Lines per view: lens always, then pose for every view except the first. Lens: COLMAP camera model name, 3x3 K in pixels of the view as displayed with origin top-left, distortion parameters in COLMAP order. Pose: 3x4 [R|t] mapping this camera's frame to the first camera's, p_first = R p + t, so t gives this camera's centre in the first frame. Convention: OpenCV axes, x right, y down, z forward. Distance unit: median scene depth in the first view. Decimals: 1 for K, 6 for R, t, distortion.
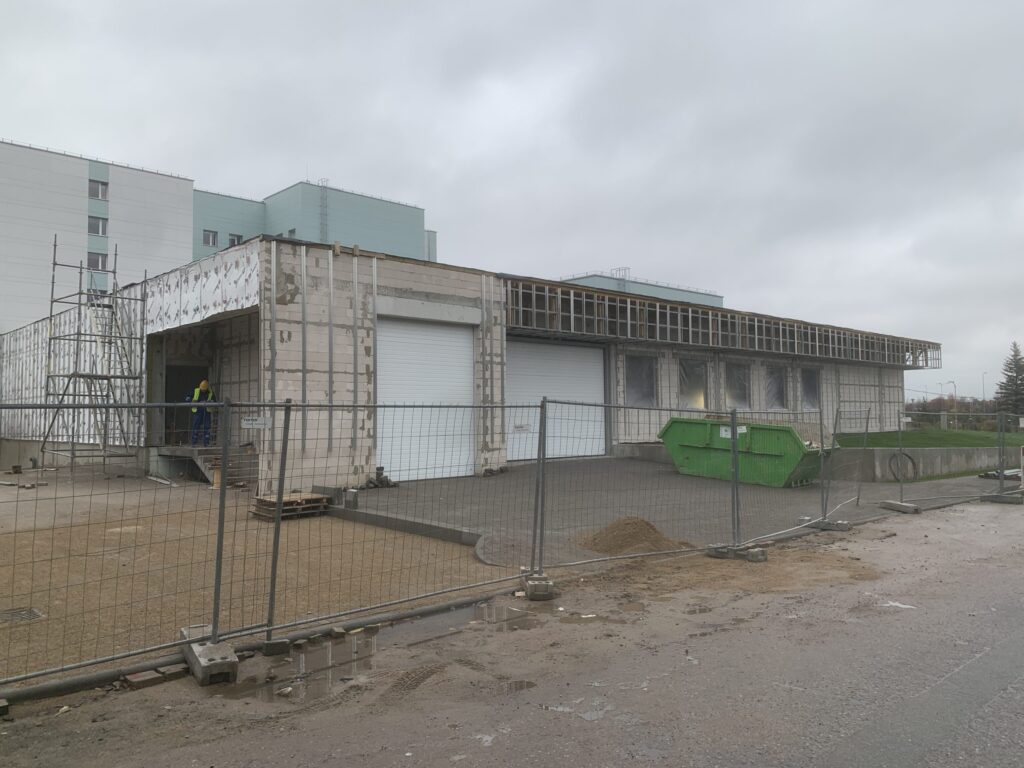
lens RADIAL K [[783.9, 0, 512.8], [0, 783.9, 385.9], [0, 0, 1]] dist [0.060461, 0.001136]
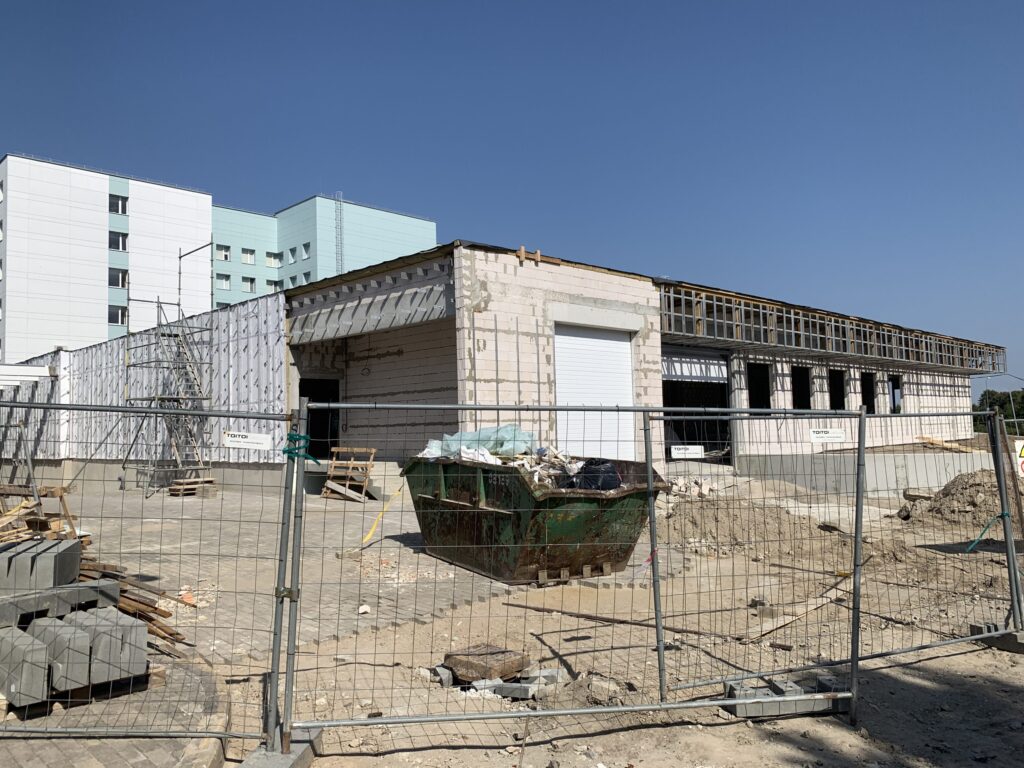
lens RADIAL K [[783.9, 0, 510.9], [0, 783.9, 381.7], [0, 0, 1]] dist [0.060461, 0.001136]
pose [[0.999561, -0.016117, 0.024853, -0.247653], [0.016606, 0.999670, -0.019585, 0.001118], [-0.024529, 0.019989, 0.999499, 0.036444]]
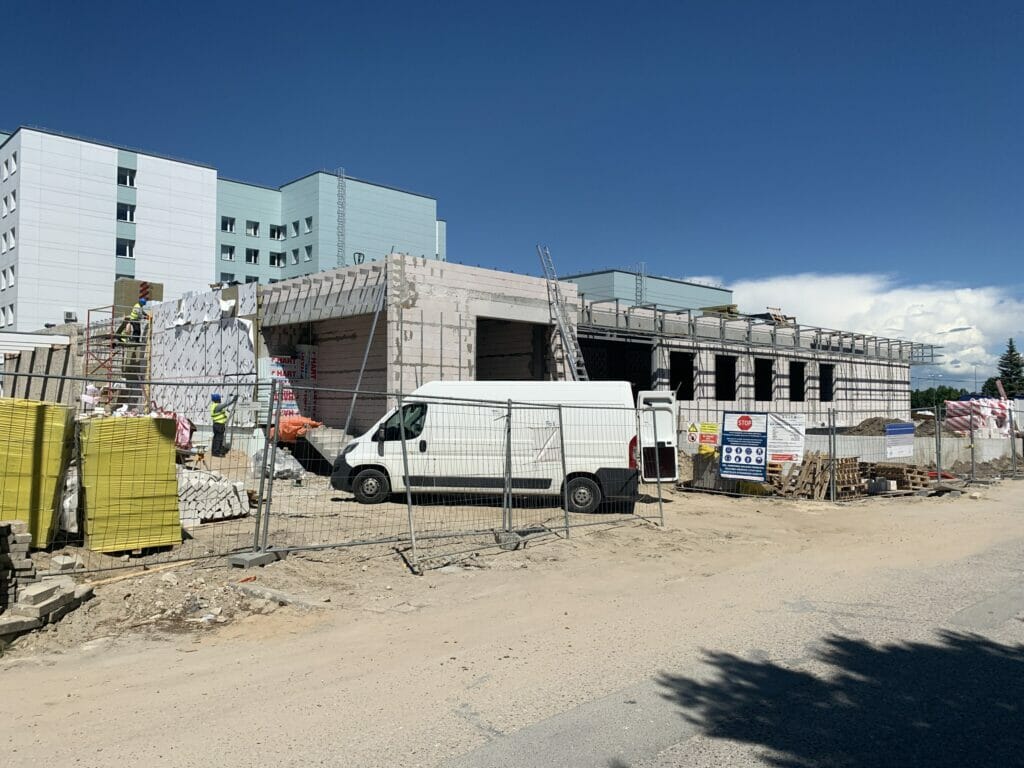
lens RADIAL K [[783.5, 0, 512.2], [0, 783.5, 379.7], [0, 0, 1]] dist [0.071224, -0.003264]
pose [[0.999816, 0.012609, 0.014464, -0.133815], [-0.012769, 0.999858, 0.011019, -0.010579], [-0.014323, -0.011202, 0.999835, -0.152932]]
